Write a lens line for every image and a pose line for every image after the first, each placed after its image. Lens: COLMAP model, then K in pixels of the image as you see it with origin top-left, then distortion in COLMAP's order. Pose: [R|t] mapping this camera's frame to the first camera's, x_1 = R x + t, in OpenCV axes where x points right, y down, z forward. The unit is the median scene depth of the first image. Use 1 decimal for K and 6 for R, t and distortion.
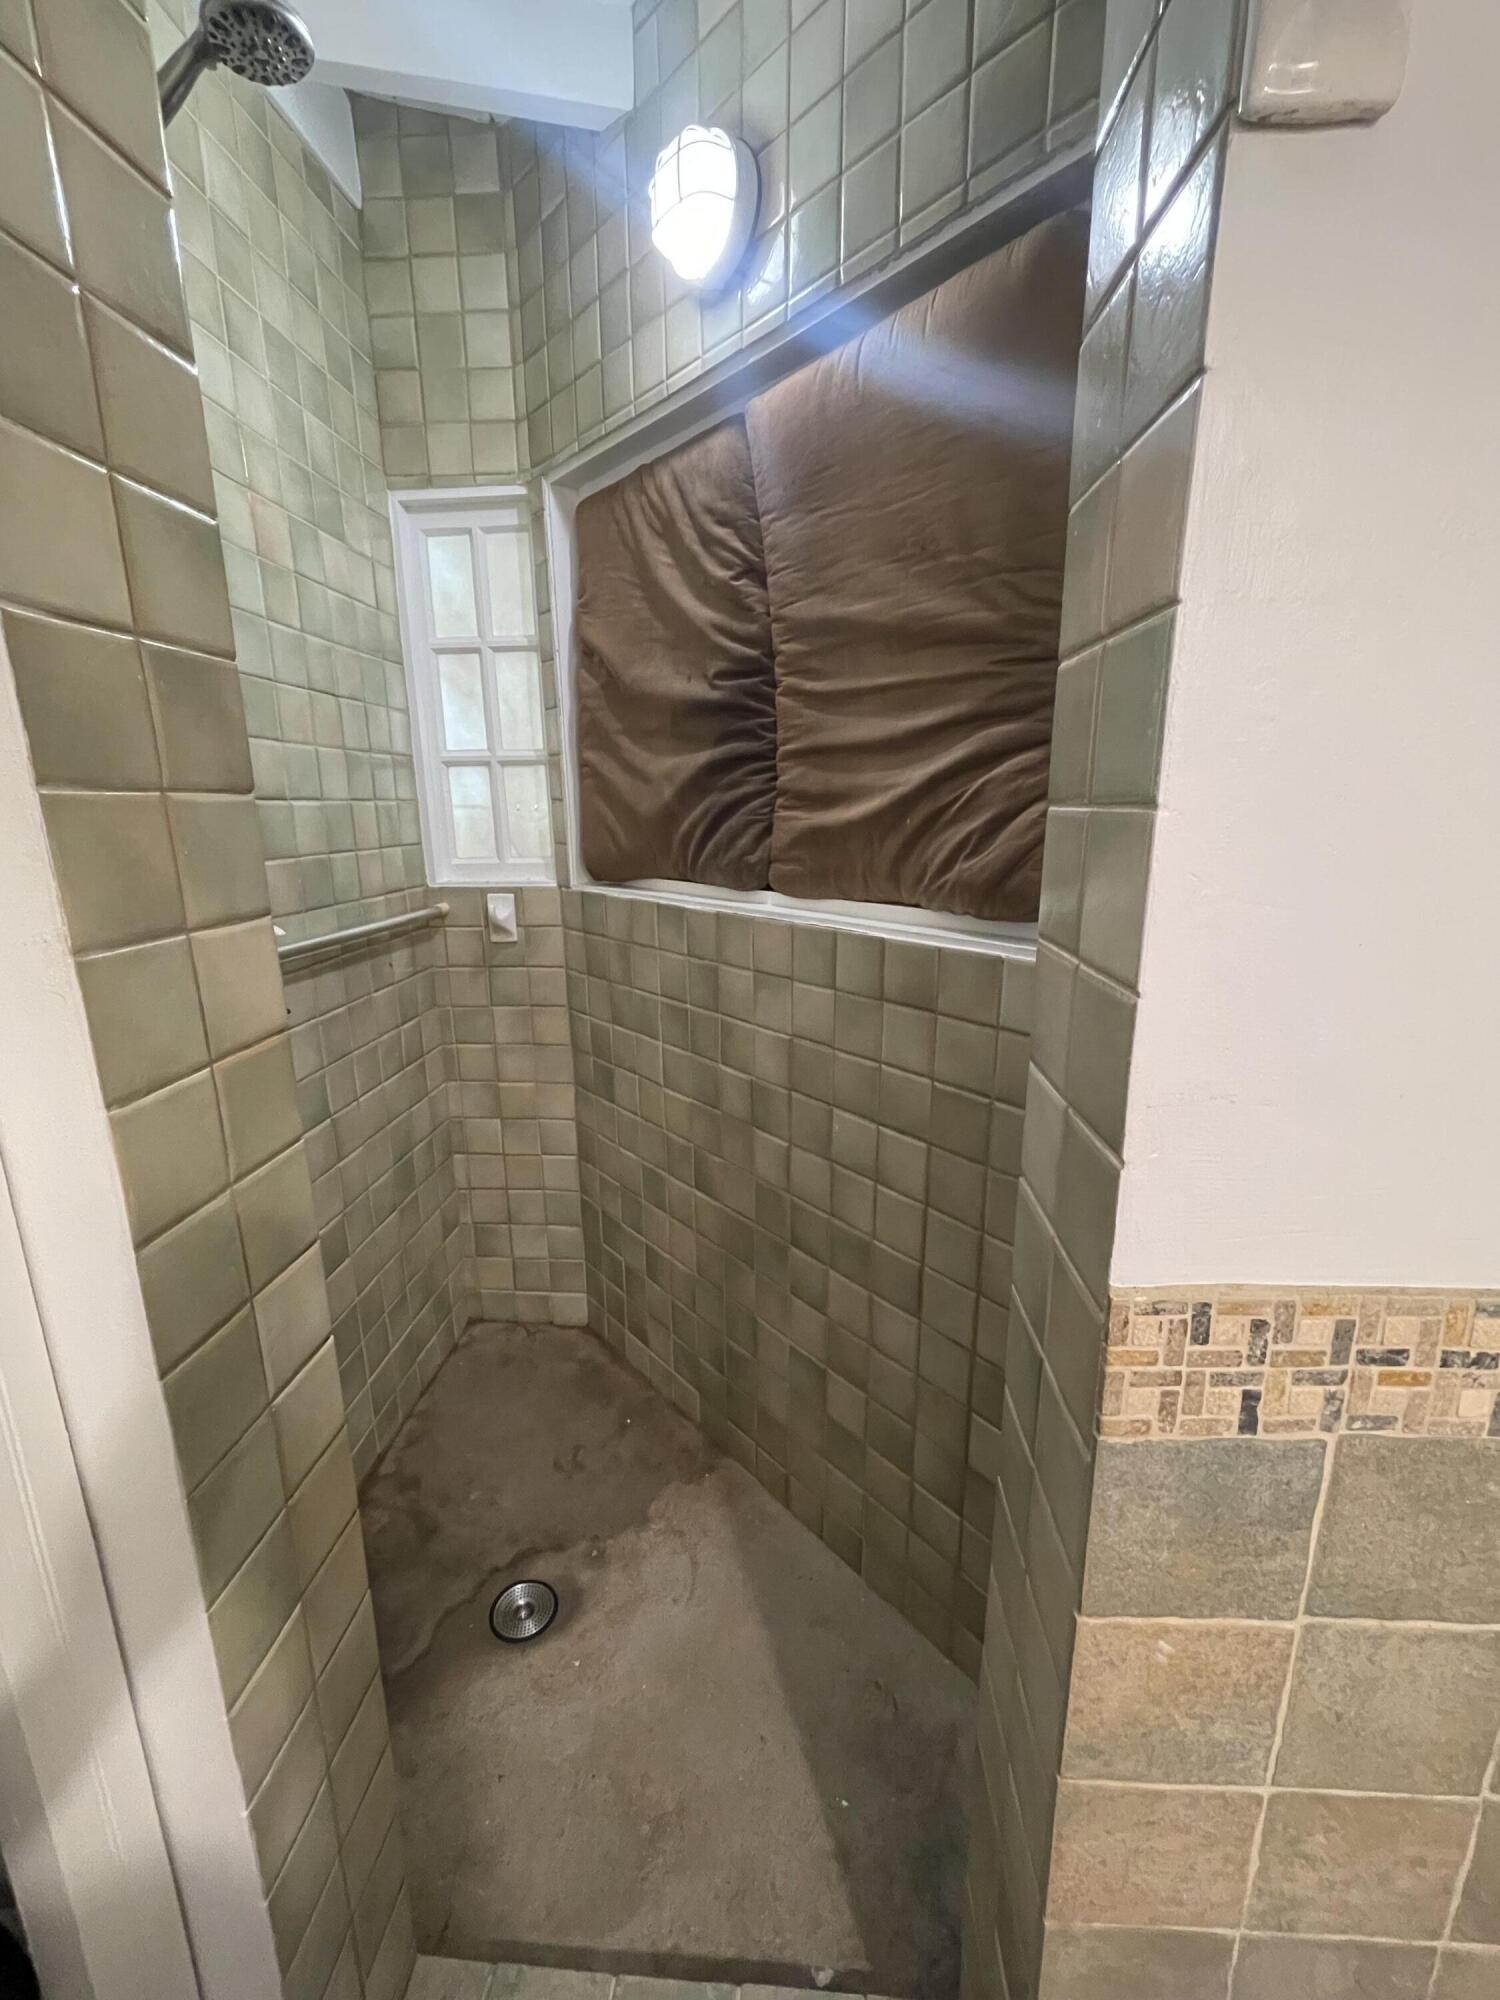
lens RADIAL K [[807.2, 0, 750.9], [0, 807.2, 993.2], [0, 0, 1]] dist [-0.001594, -0.000011]
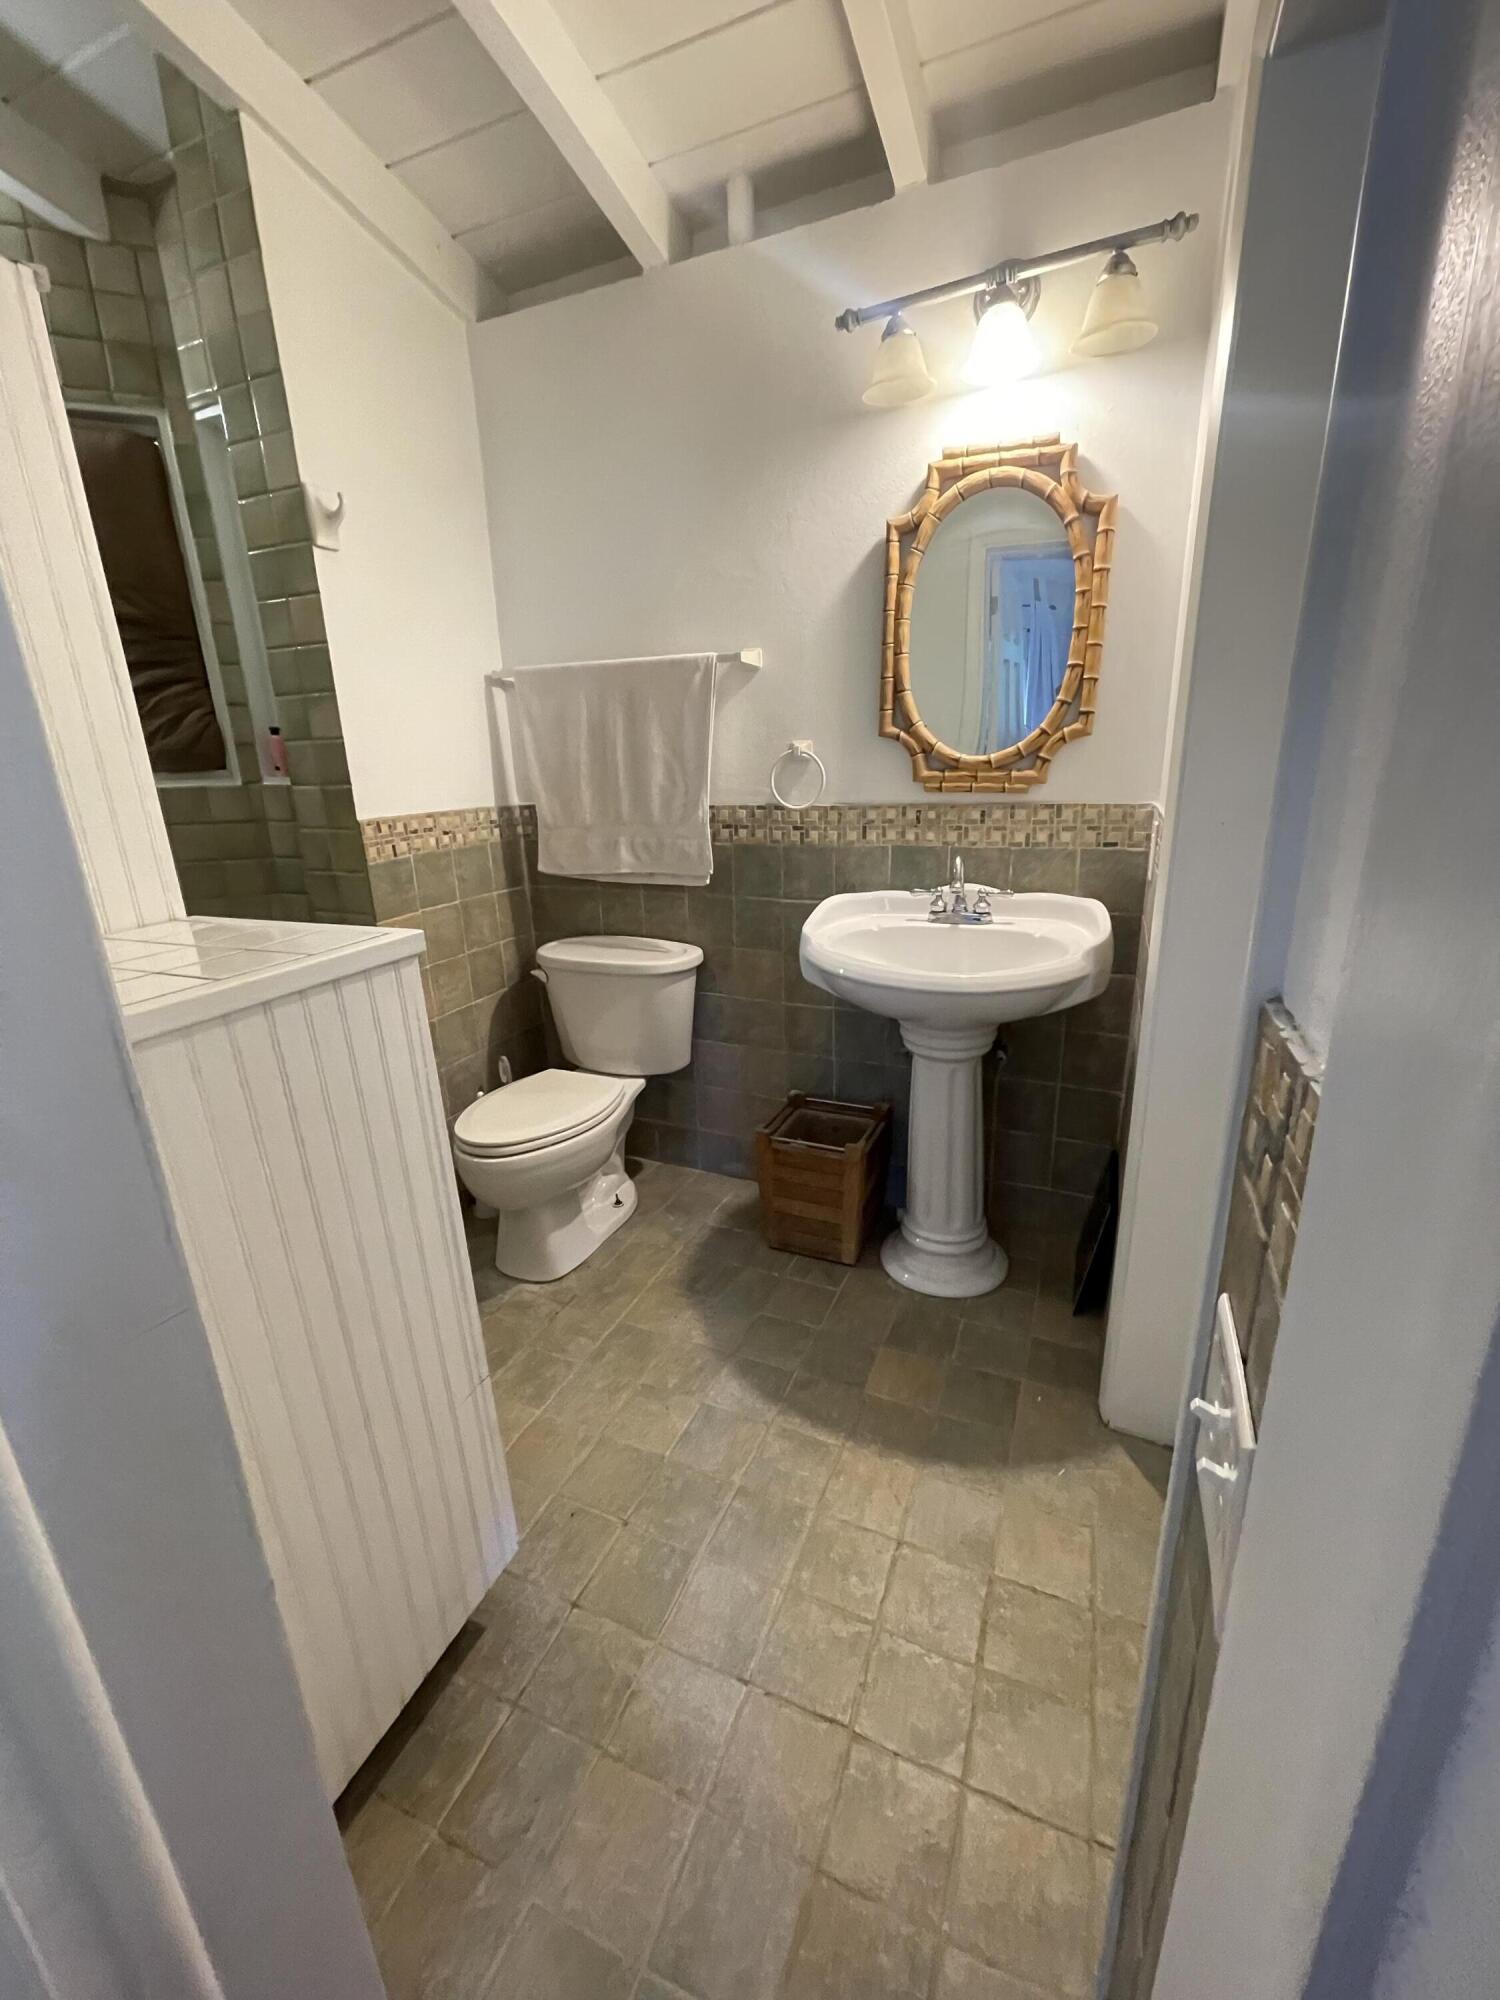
lens RADIAL K [[807.2, 0, 748.4], [0, 807.2, 1002.3], [0, 0, 1]] dist [-0.001594, -0.000011]
pose [[0.338519, -0.272300, 0.900698, -2.641357], [0.243435, 0.949968, 0.195703, 0.890046], [-0.908925, 0.153013, 0.387870, -2.069275]]
